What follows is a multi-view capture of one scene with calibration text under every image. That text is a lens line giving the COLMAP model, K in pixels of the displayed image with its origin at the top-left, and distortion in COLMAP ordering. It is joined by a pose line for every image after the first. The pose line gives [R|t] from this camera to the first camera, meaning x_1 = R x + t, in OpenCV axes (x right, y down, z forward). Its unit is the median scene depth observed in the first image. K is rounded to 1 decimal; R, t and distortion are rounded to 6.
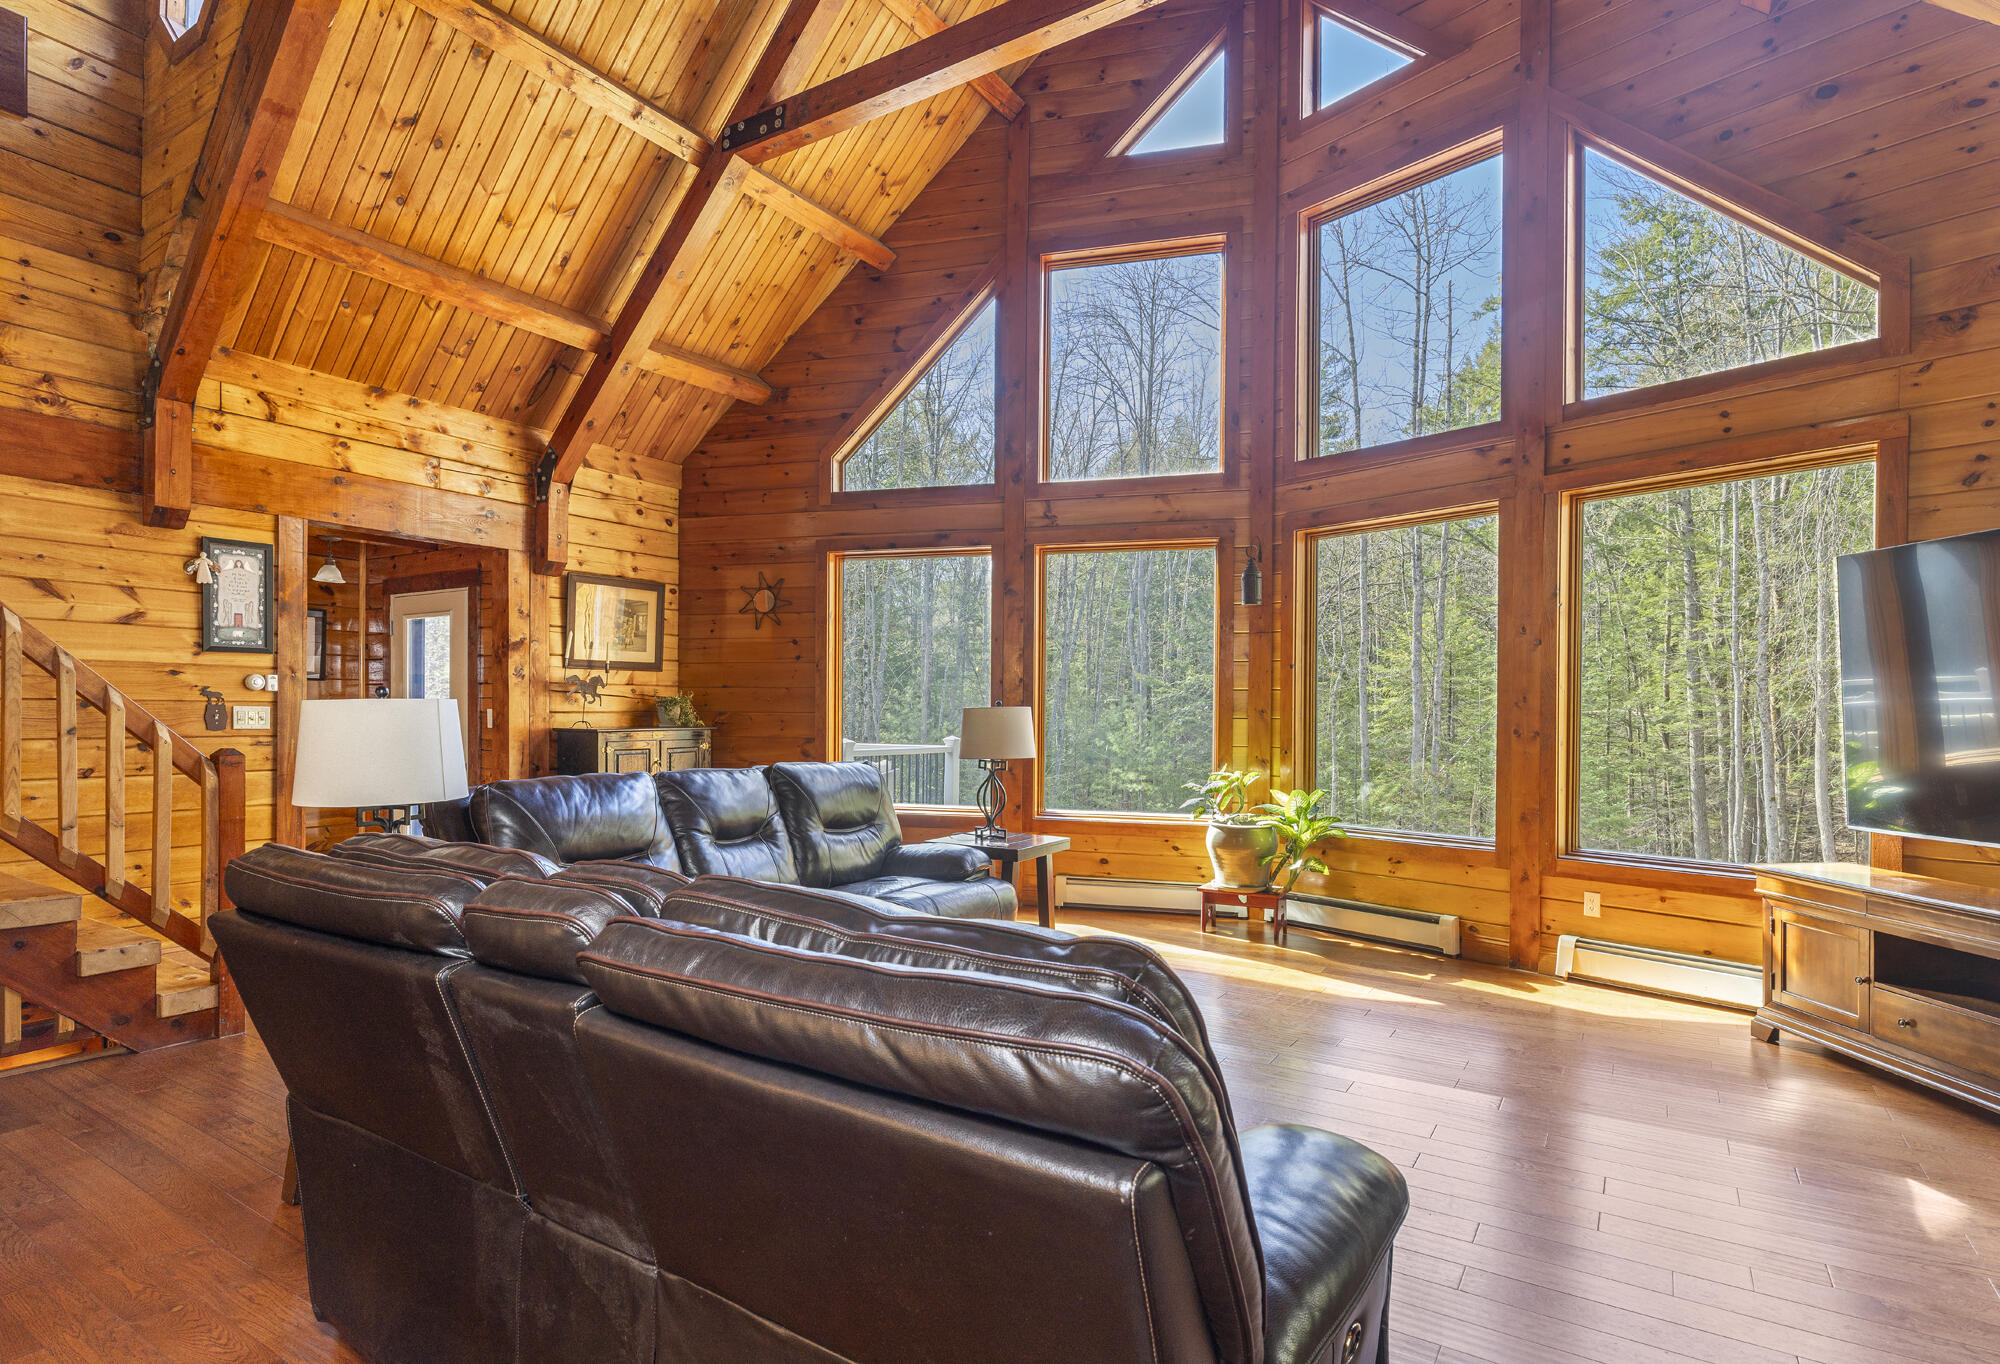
lens RADIAL K [[1016.7, 0, 977.5], [0, 1016.7, 718.7], [0, 0, 1]] dist [0.000362, -0.000914]
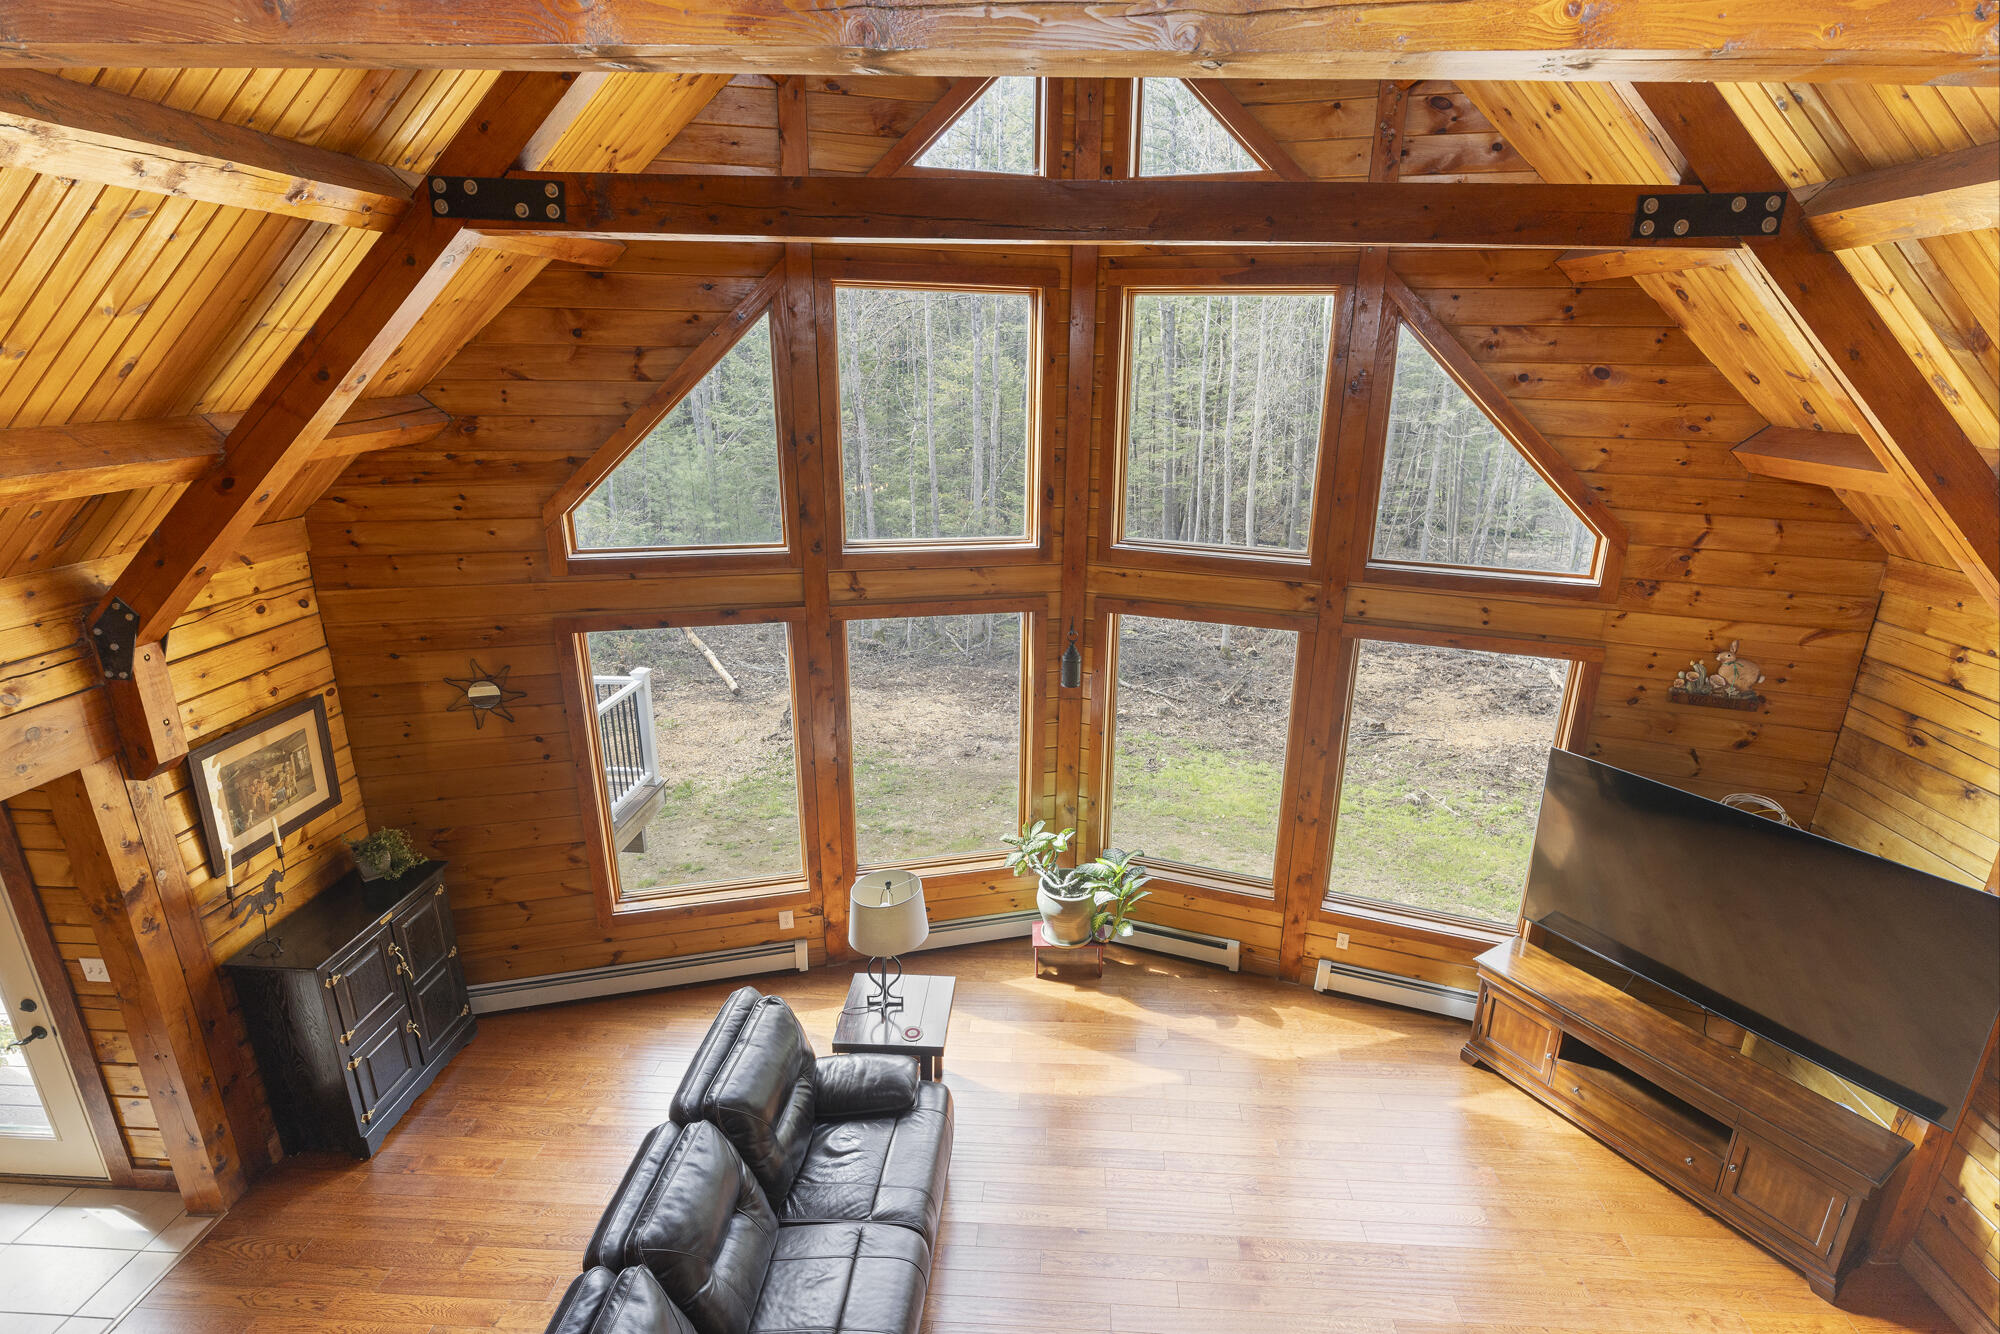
lens RADIAL K [[944.9, 0, 1037.6], [0, 944.9, 665.5], [0, 0, 1]] dist [0.000671, -0.000404]
pose [[0.858289, -0.150071, 0.490732, -0.222650], [-0.007318, 0.952607, 0.304116, -0.406542], [-0.513114, -0.264611, 0.816514, 0.219000]]
